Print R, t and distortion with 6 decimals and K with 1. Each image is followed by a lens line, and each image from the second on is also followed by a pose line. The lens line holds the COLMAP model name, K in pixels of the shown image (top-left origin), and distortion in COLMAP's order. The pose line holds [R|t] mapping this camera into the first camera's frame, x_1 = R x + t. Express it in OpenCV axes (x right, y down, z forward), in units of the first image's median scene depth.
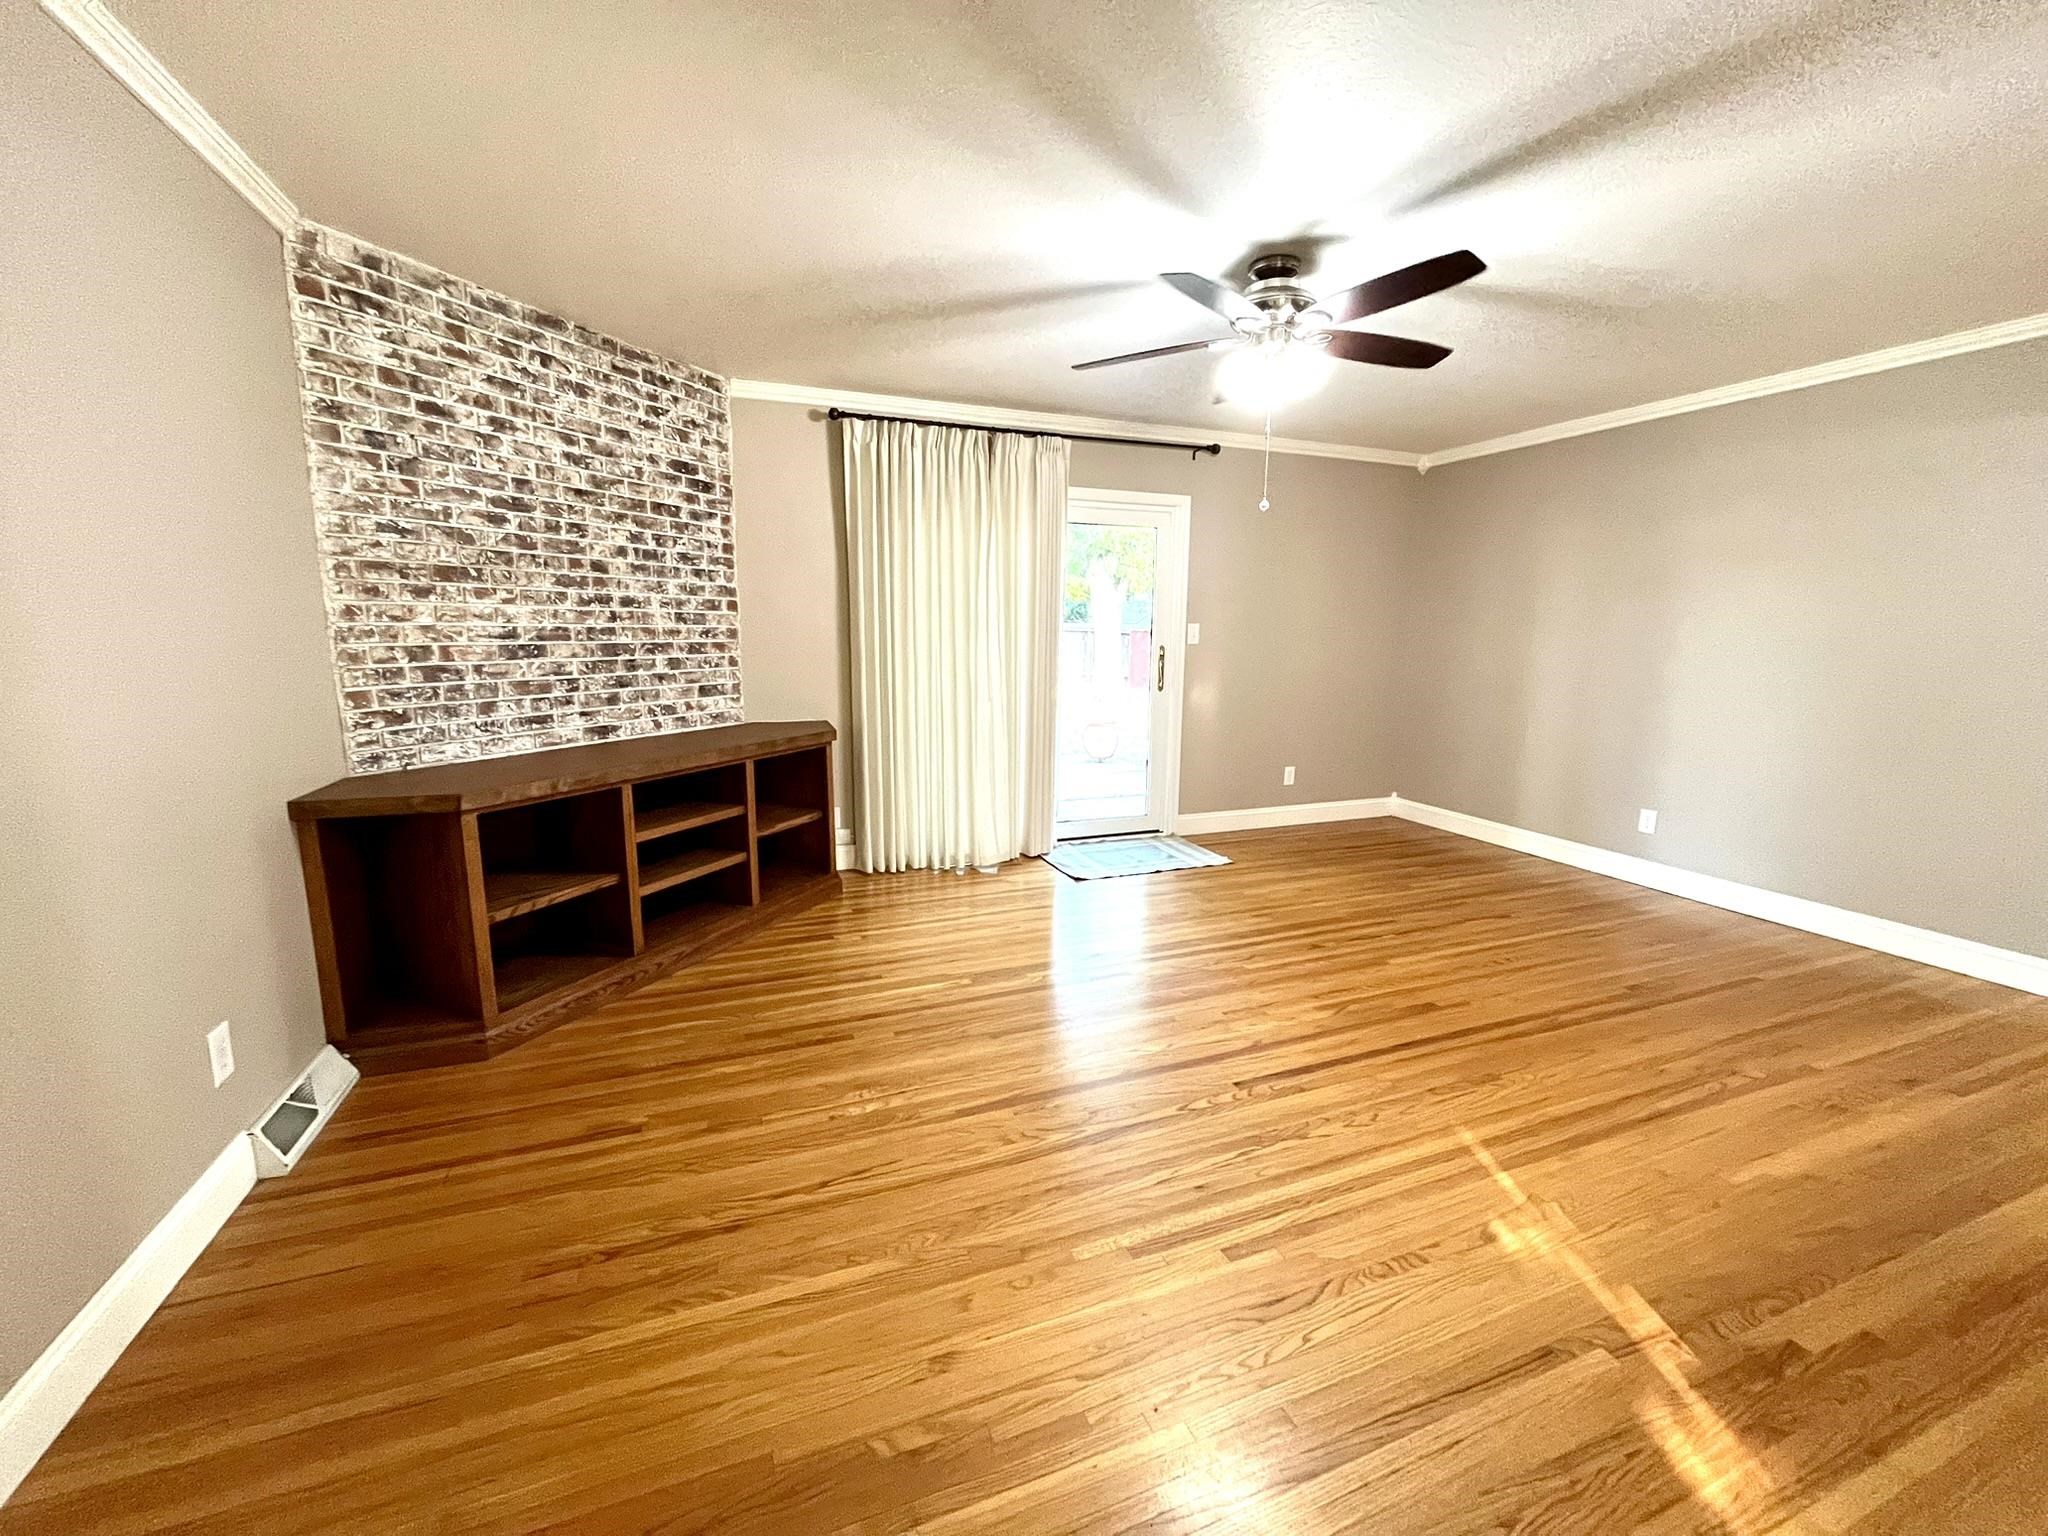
lens RADIAL K [[825.2, 0, 1023.1], [0, 825.2, 766.6], [0, 0, 1]] dist [0.000351, 0.000016]
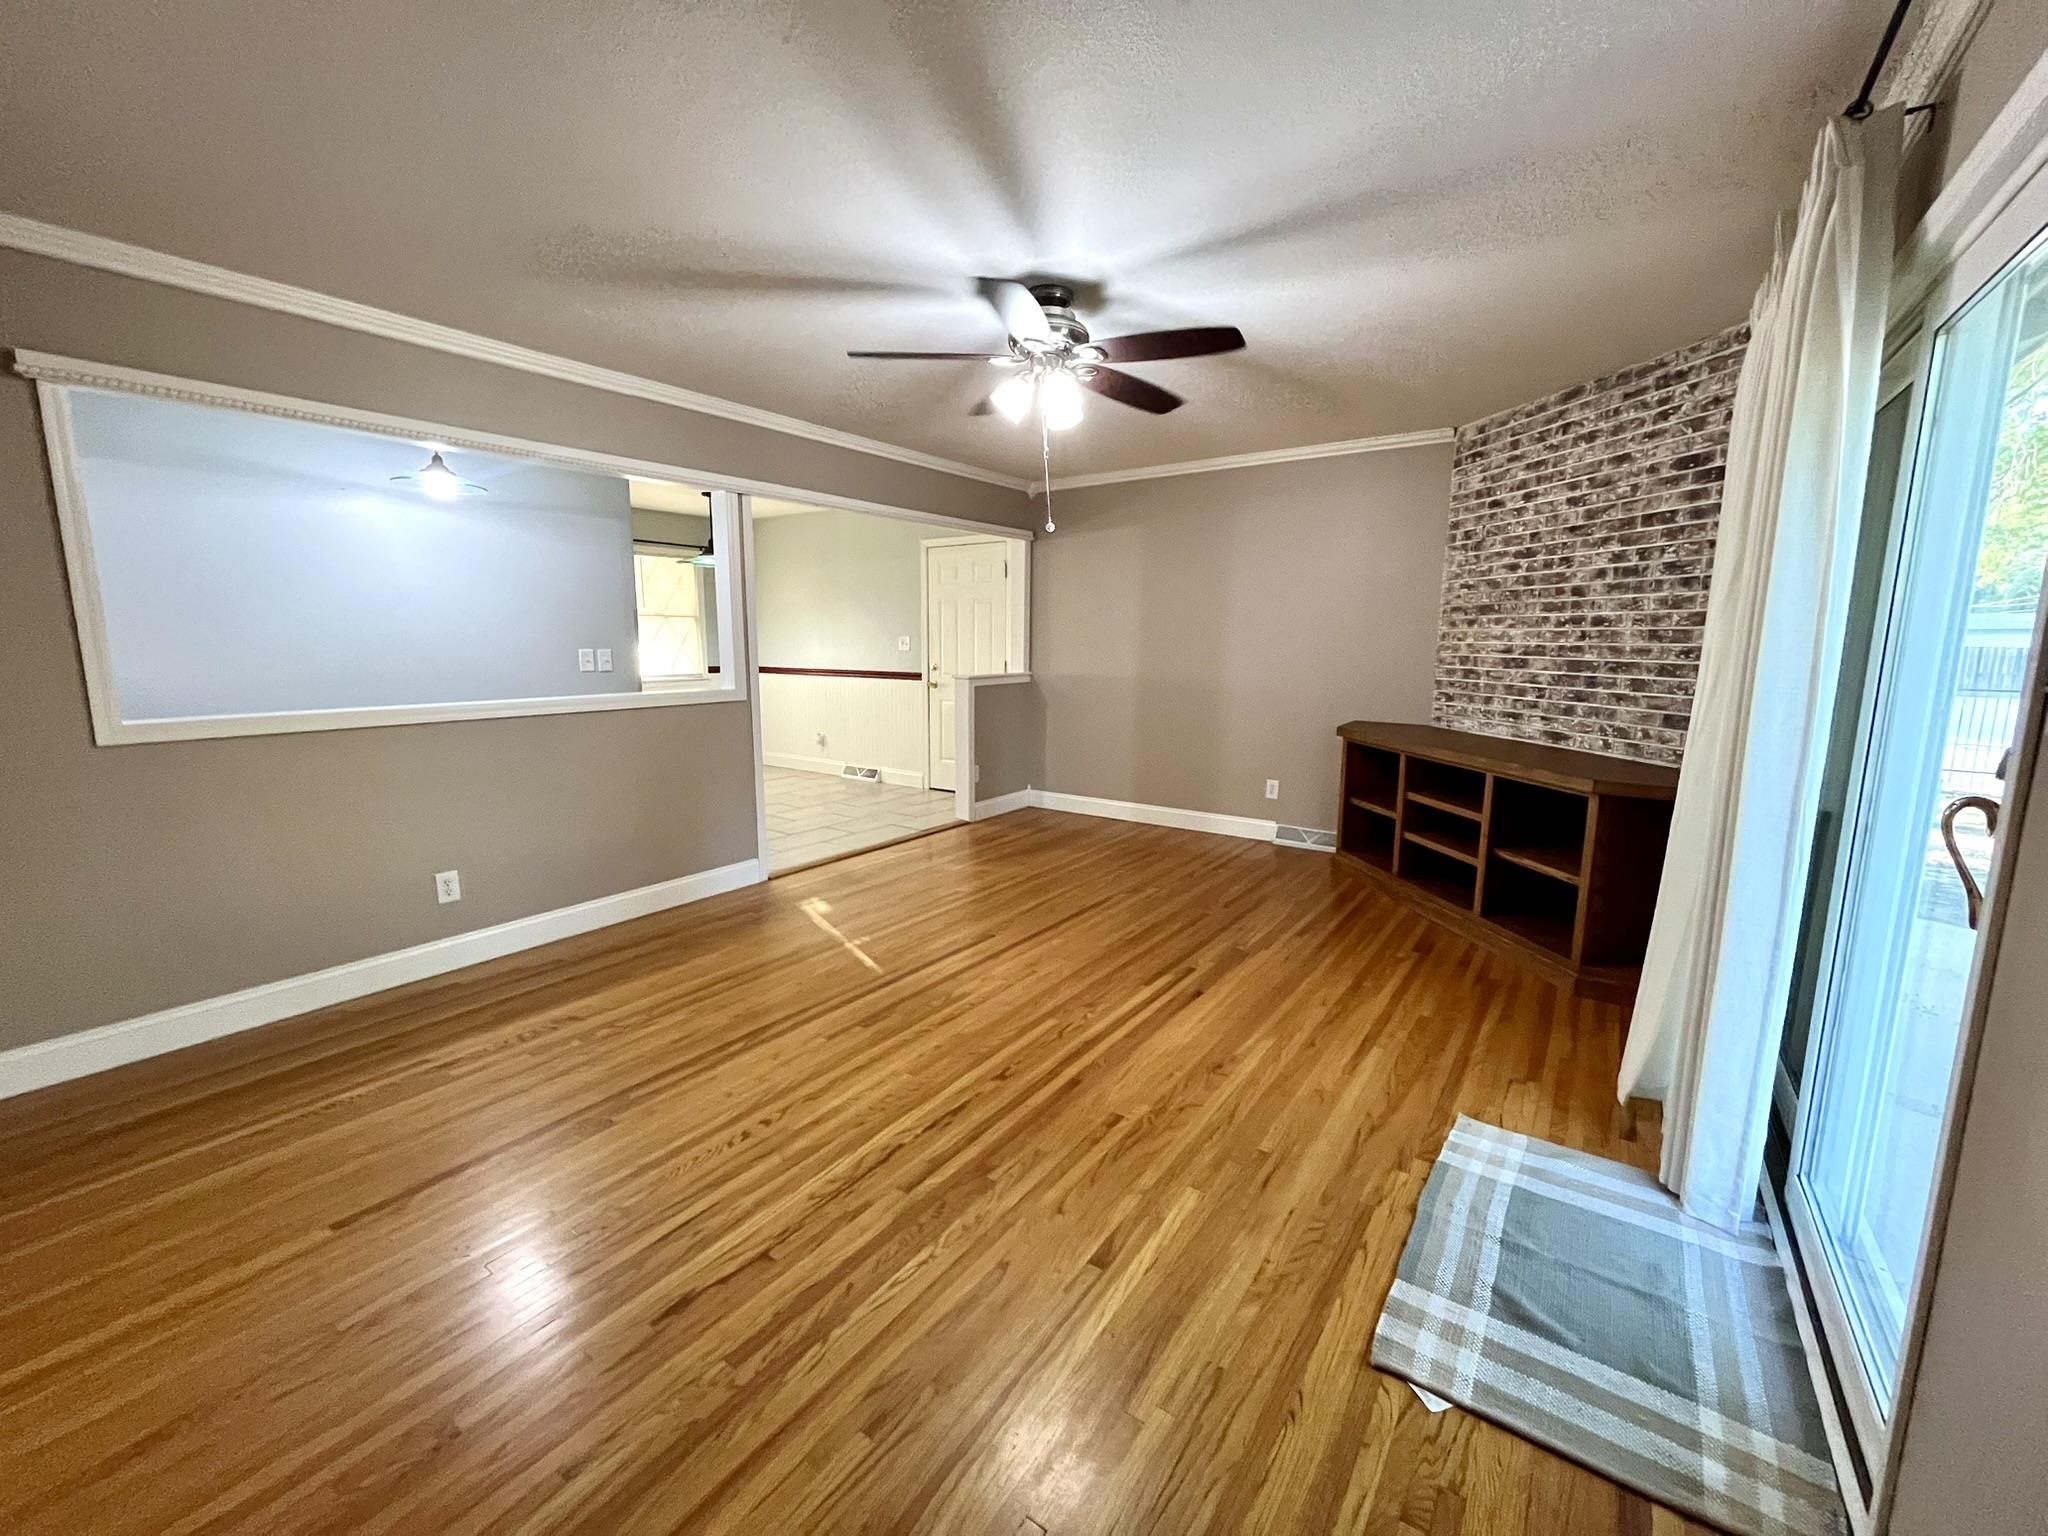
lens RADIAL K [[825.2, 0, 1022.2], [0, 825.2, 766.5], [0, 0, 1]] dist [0.000351, 0.000016]
pose [[-0.837415, 0.073432, -0.541613, 0.739353], [-0.100862, 0.953153, 0.285177, -0.260107], [0.537181, 0.293440, -0.790778, 1.555064]]
